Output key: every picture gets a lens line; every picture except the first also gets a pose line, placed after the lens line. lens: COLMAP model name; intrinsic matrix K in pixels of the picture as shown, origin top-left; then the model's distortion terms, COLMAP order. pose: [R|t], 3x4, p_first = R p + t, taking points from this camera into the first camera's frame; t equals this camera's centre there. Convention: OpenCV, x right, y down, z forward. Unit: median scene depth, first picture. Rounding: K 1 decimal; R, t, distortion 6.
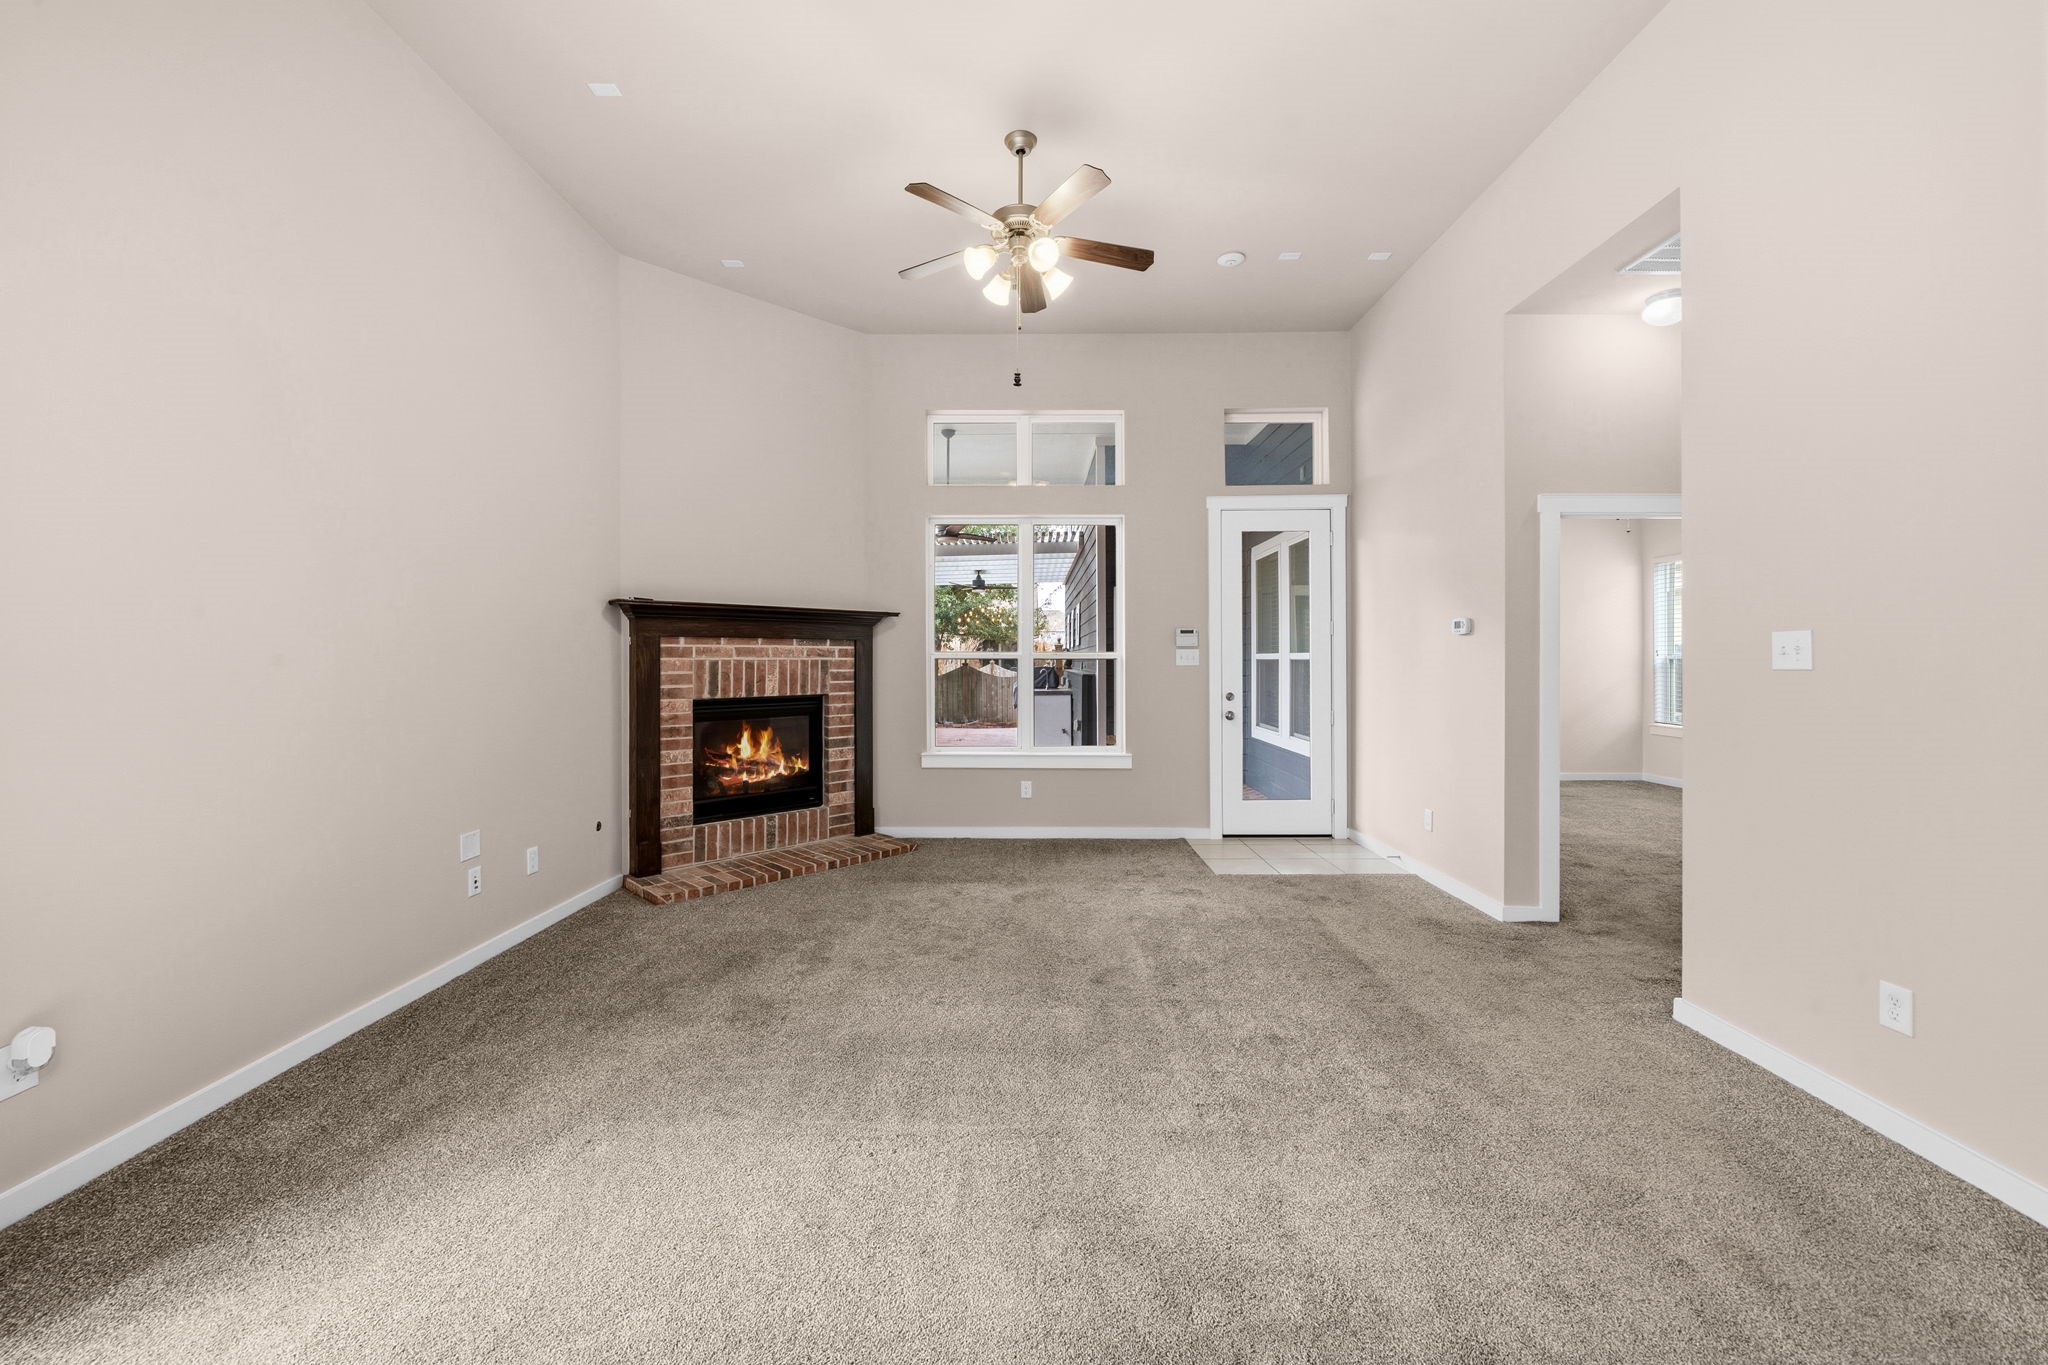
lens RADIAL K [[770.3, 0, 1013.7], [0, 770.3, 655.0], [0, 0, 1]] dist [-0.000167, -0.000173]
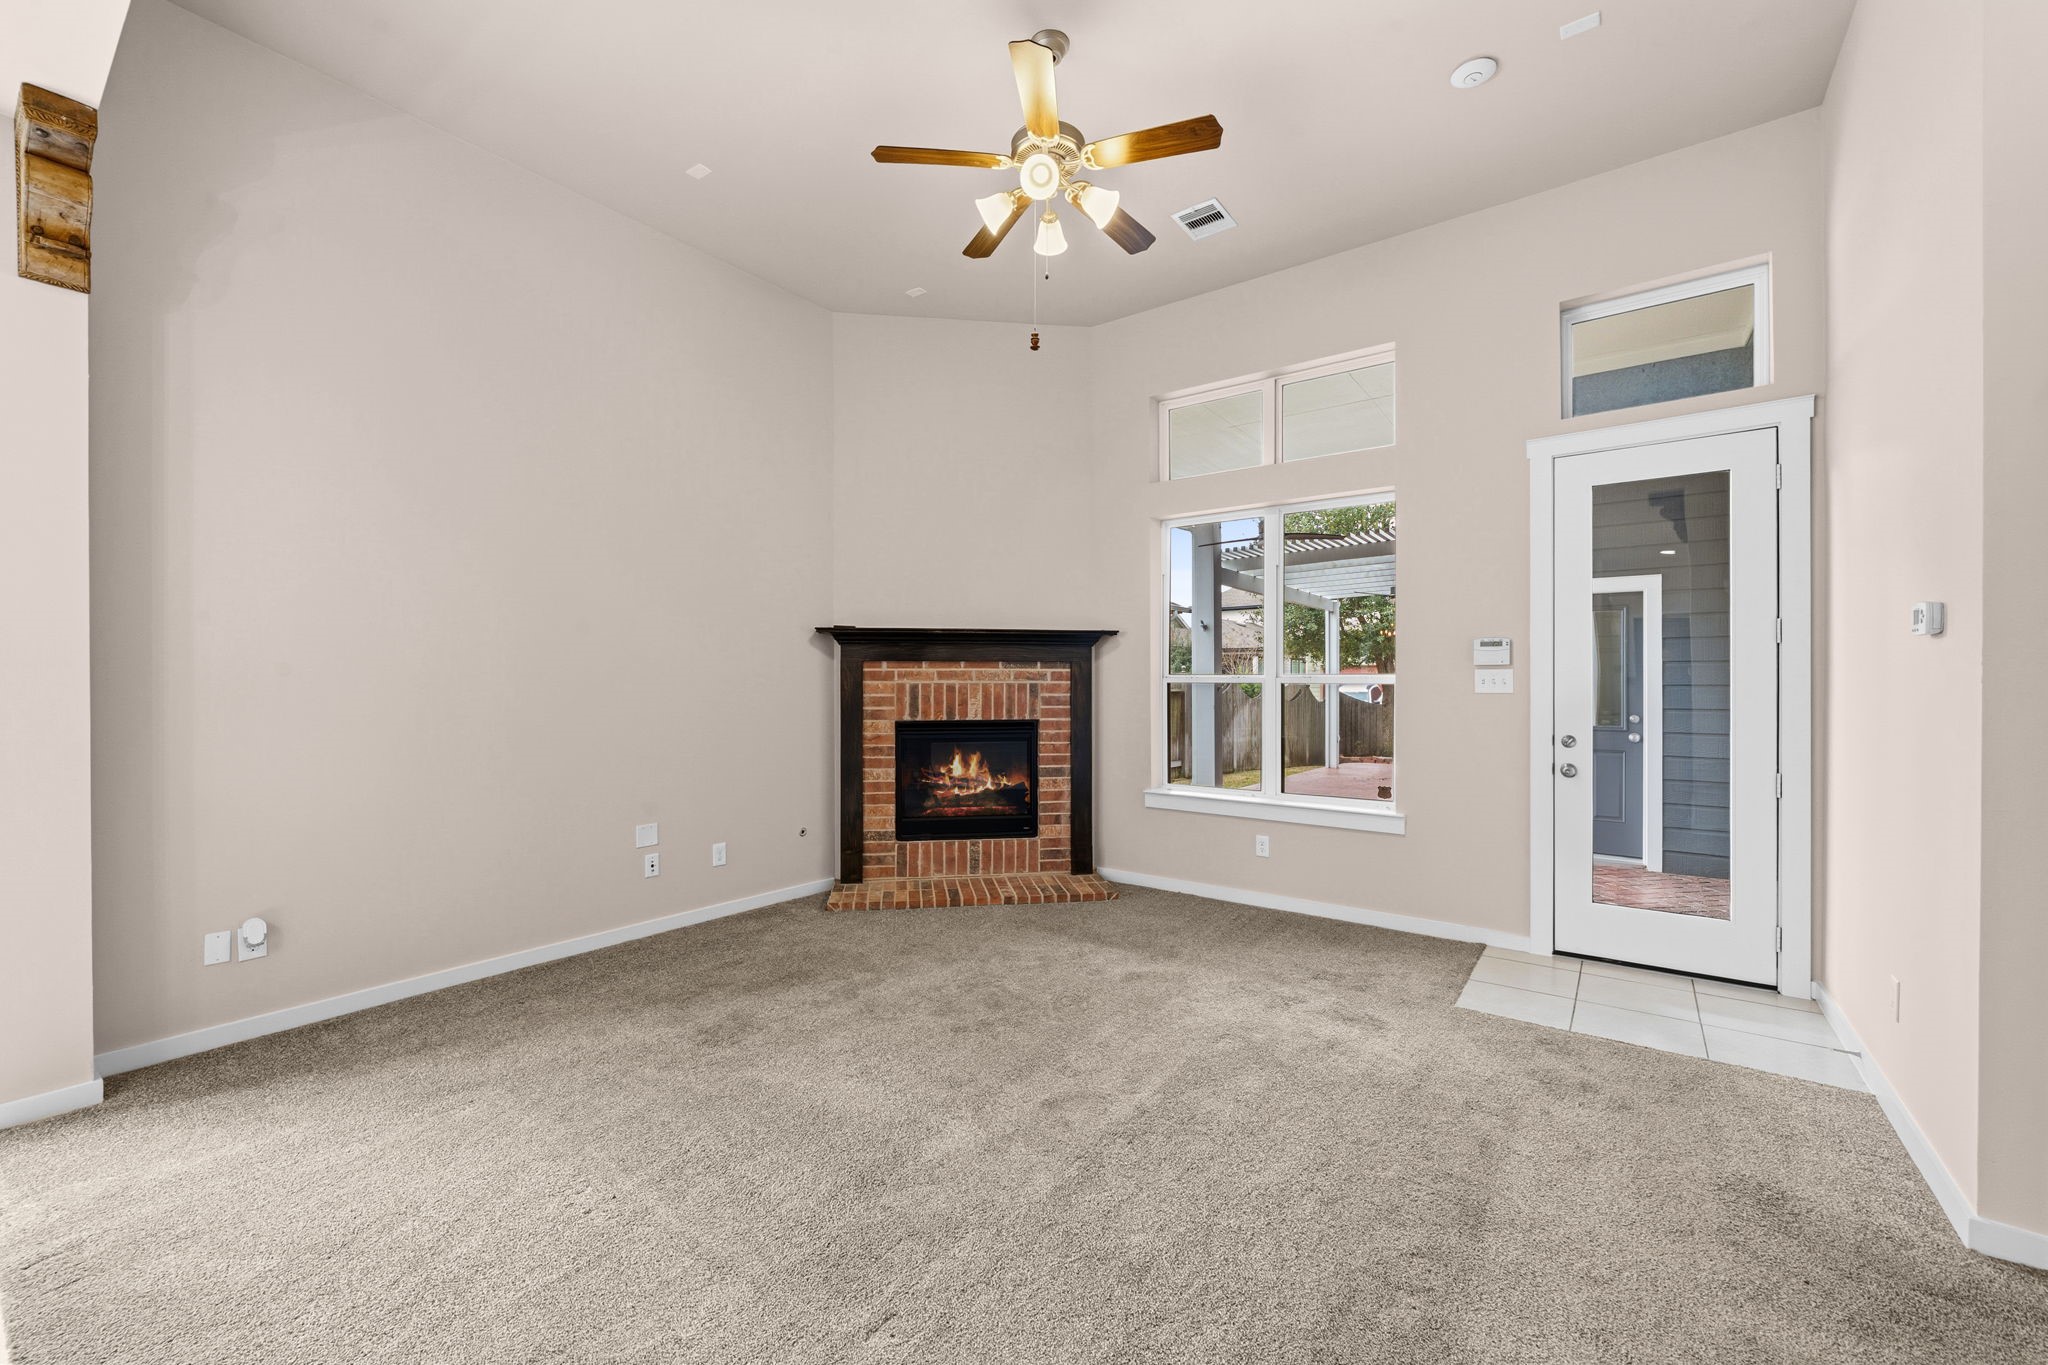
lens RADIAL K [[796.3, 0, 1026.9], [0, 796.3, 681.6], [0, 0, 1]] dist [0.000109, 0.000007]
pose [[0.818288, 0.001319, -0.574807, 0.334761], [0.001219, 0.999991, 0.004030, 0.000252], [0.574807, -0.003999, 0.818279, 0.209220]]
